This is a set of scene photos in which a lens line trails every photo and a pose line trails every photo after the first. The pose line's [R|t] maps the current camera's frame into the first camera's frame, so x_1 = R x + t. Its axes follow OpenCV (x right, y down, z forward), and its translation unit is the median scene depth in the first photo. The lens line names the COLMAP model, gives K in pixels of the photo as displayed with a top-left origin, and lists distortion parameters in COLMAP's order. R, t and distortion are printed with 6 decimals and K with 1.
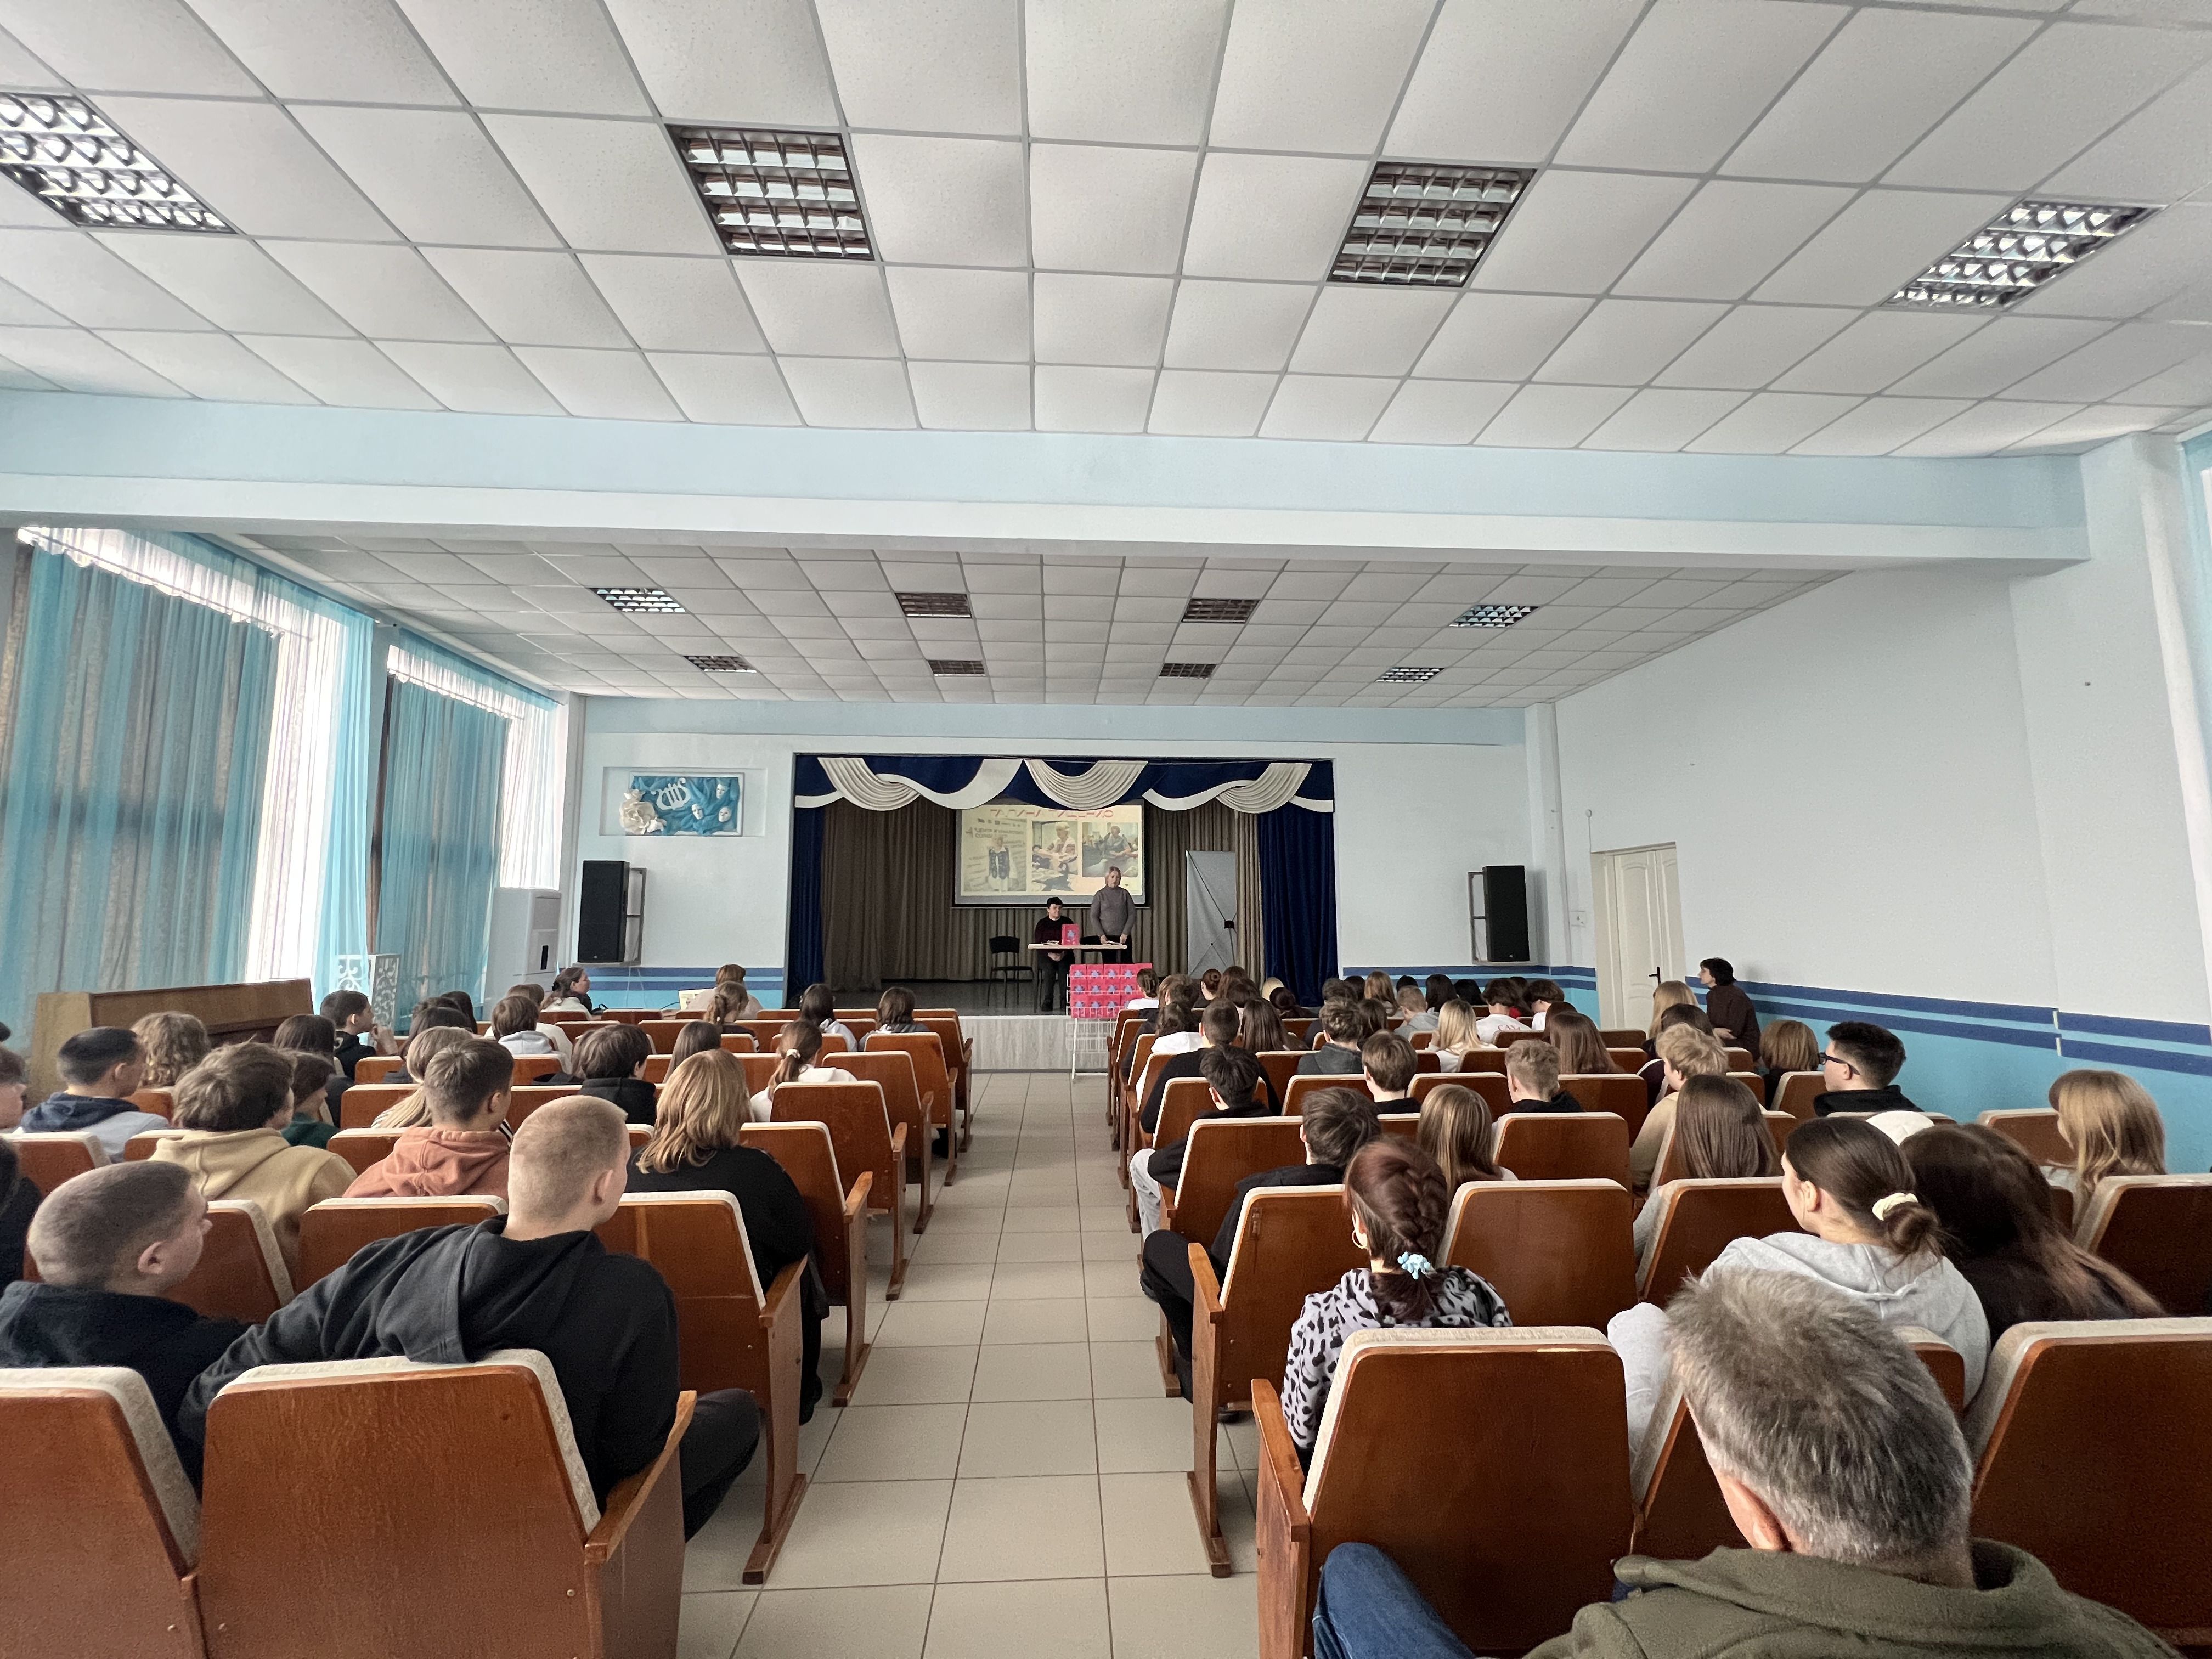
lens RADIAL K [[883.7, 0, 1091.3], [0, 883.7, 822.9], [0, 0, 1]] dist [0.001305, 0.000010]
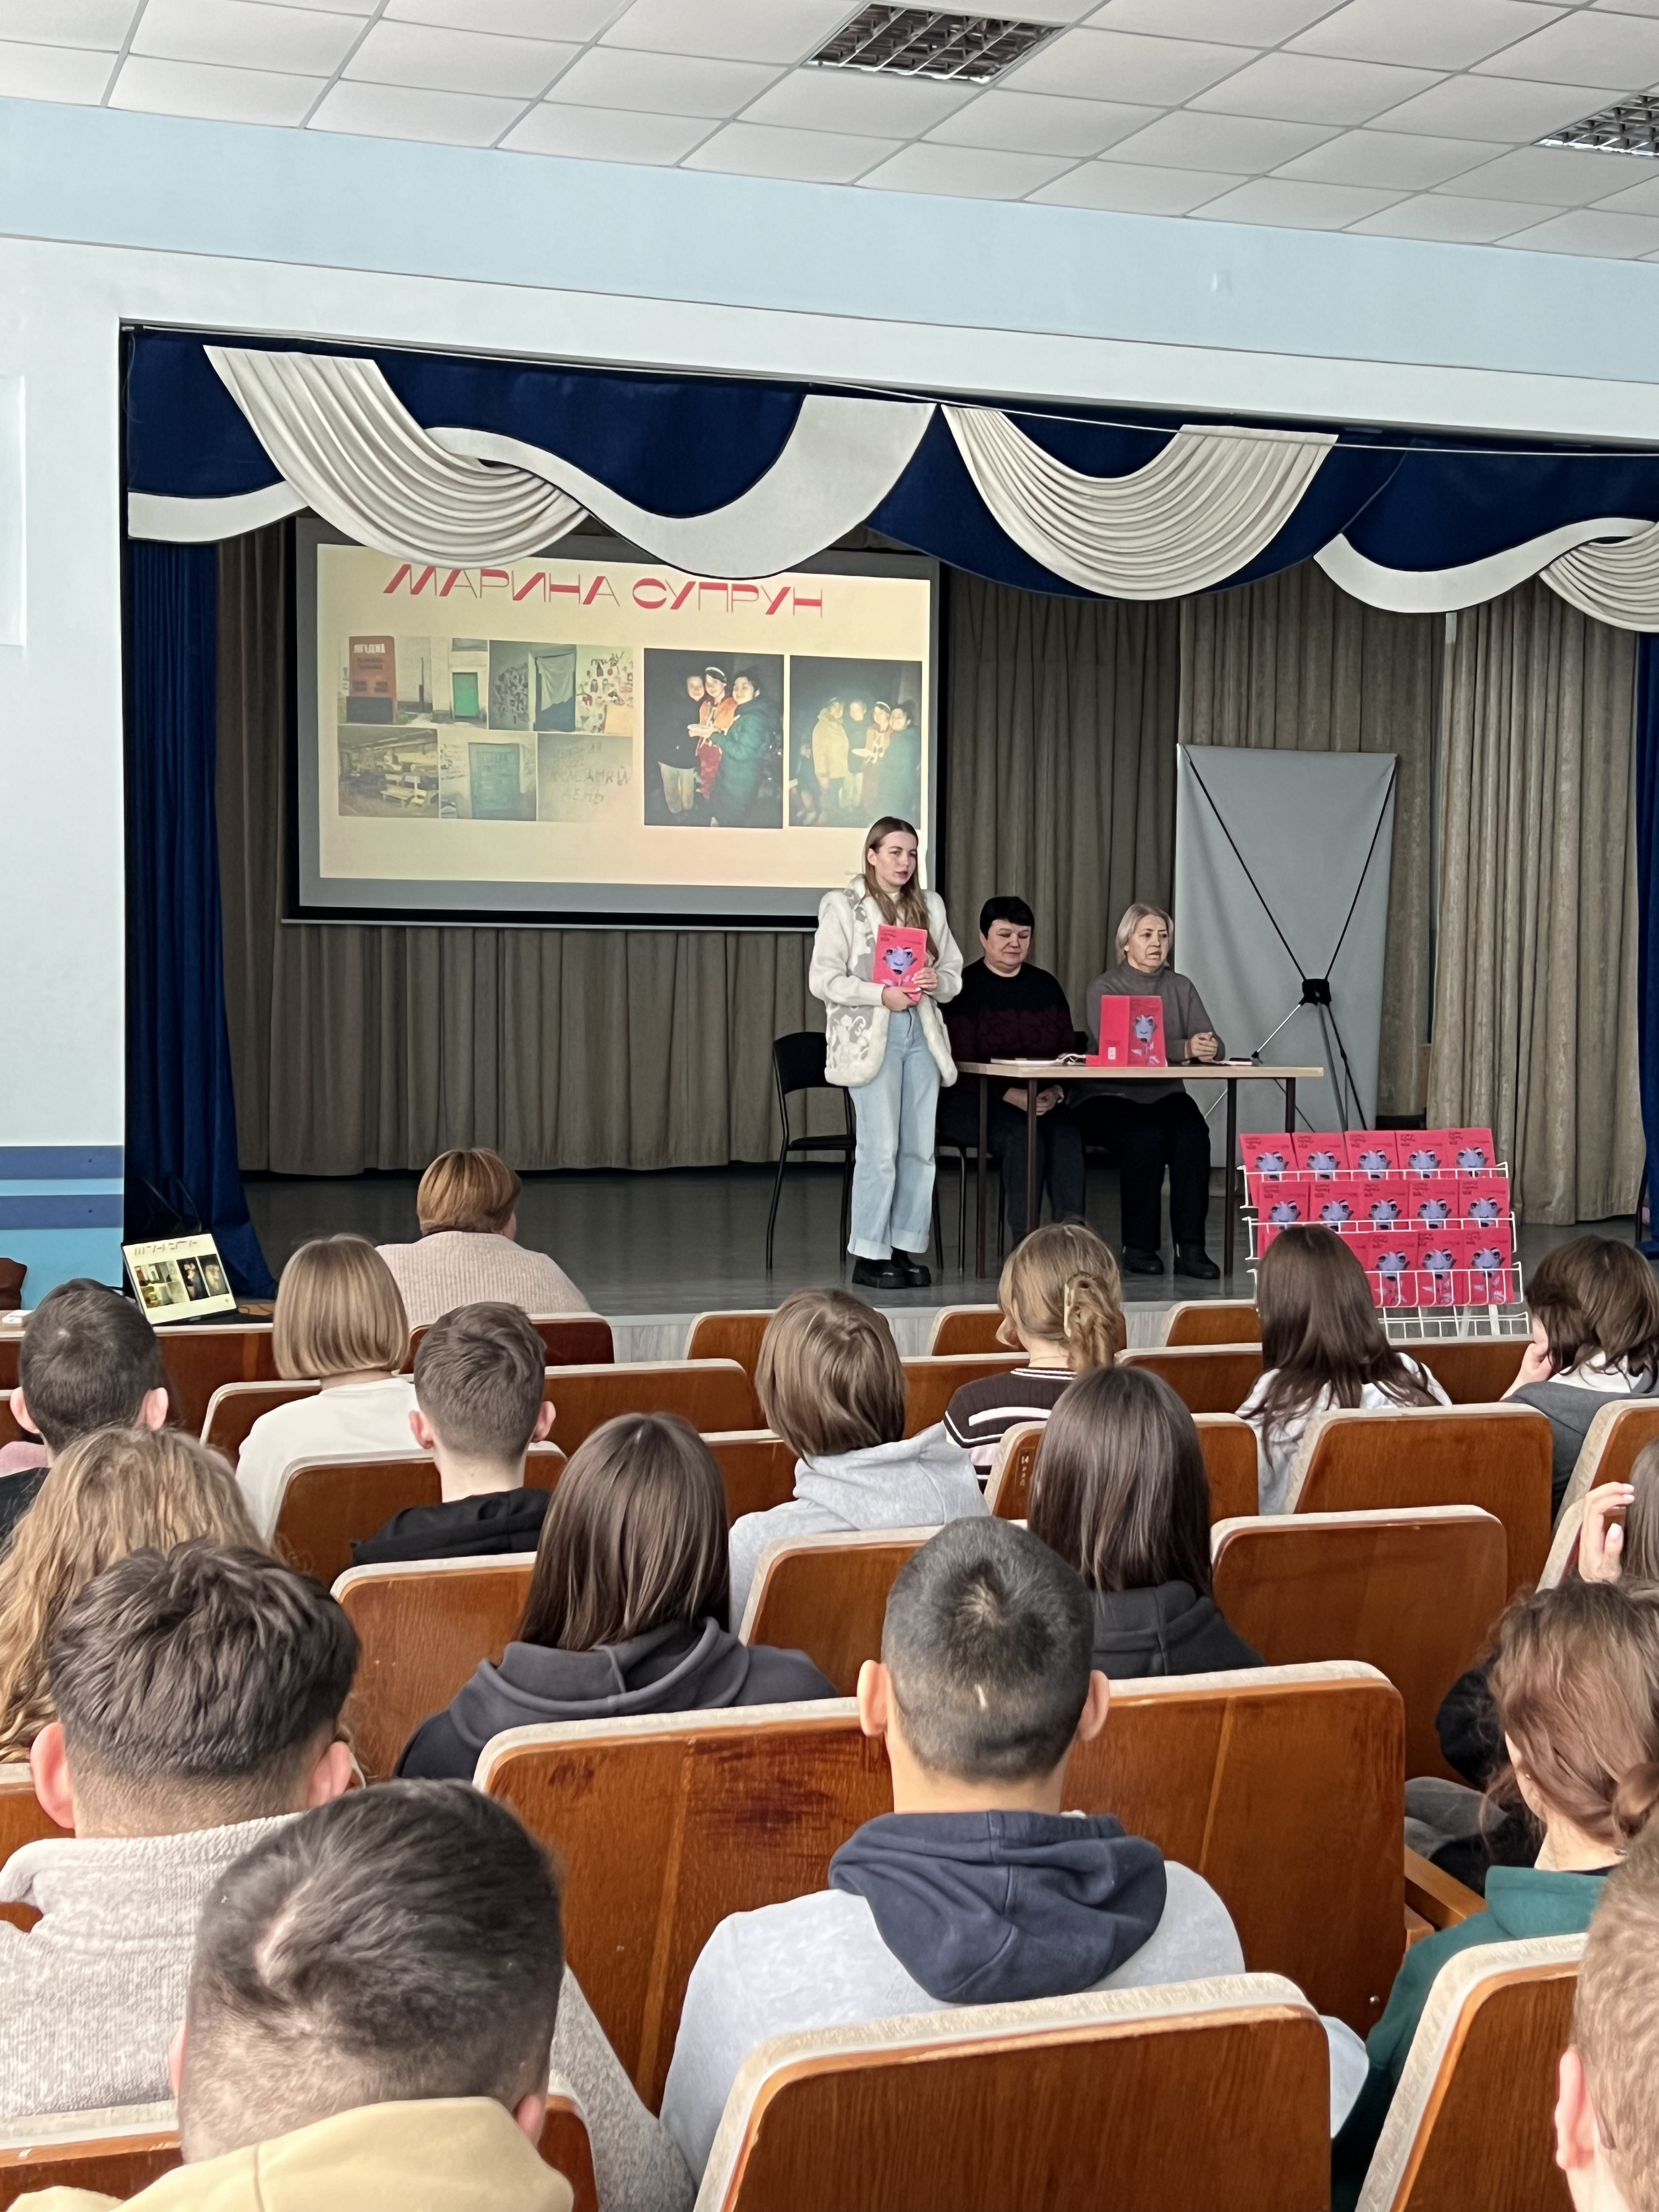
lens RADIAL K [[2998.7, 0, 847.1], [0, 2998.7, 1099.1], [0, 0, 1]] dist [0.092749, 0.000000]
pose [[0.959366, -0.003939, 0.282138, -0.374626], [-0.040397, 0.987685, 0.151153, 0.001977], [-0.279259, -0.156409, 0.947392, 0.071087]]
